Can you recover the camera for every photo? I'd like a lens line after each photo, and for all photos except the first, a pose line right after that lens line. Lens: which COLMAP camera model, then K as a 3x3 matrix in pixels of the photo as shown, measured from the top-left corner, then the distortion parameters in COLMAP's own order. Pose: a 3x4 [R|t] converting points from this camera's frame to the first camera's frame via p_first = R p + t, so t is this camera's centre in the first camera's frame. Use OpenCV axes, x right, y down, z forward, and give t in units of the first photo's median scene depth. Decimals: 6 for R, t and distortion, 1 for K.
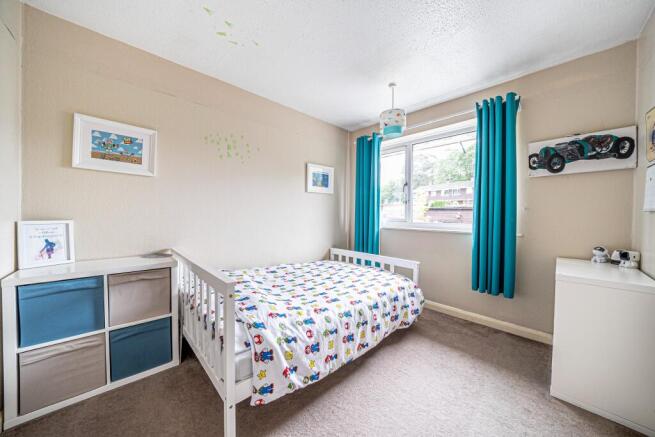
lens RADIAL K [[226.9, 0, 324.1], [0, 226.9, 216.1], [0, 0, 1]] dist [-0.012552, 0.000436]
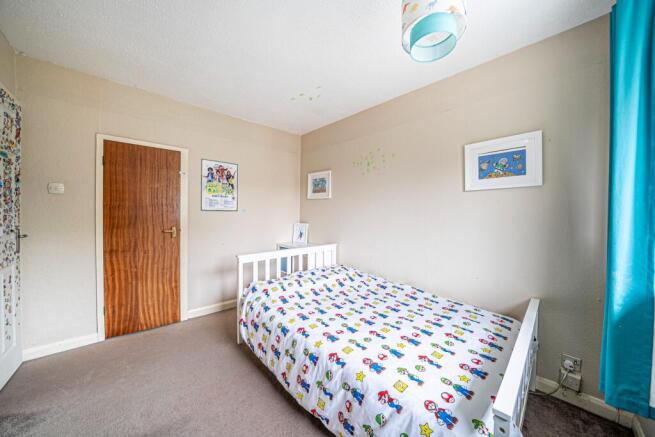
lens RADIAL K [[226.9, 0, 326.8], [0, 226.9, 216.9], [0, 0, 1]] dist [-0.012552, 0.000436]
pose [[-0.005750, 0.000810, -0.999983, 0.770099], [-0.022504, 0.999746, 0.000940, -0.036891], [0.999730, 0.022509, -0.005730, 0.857567]]
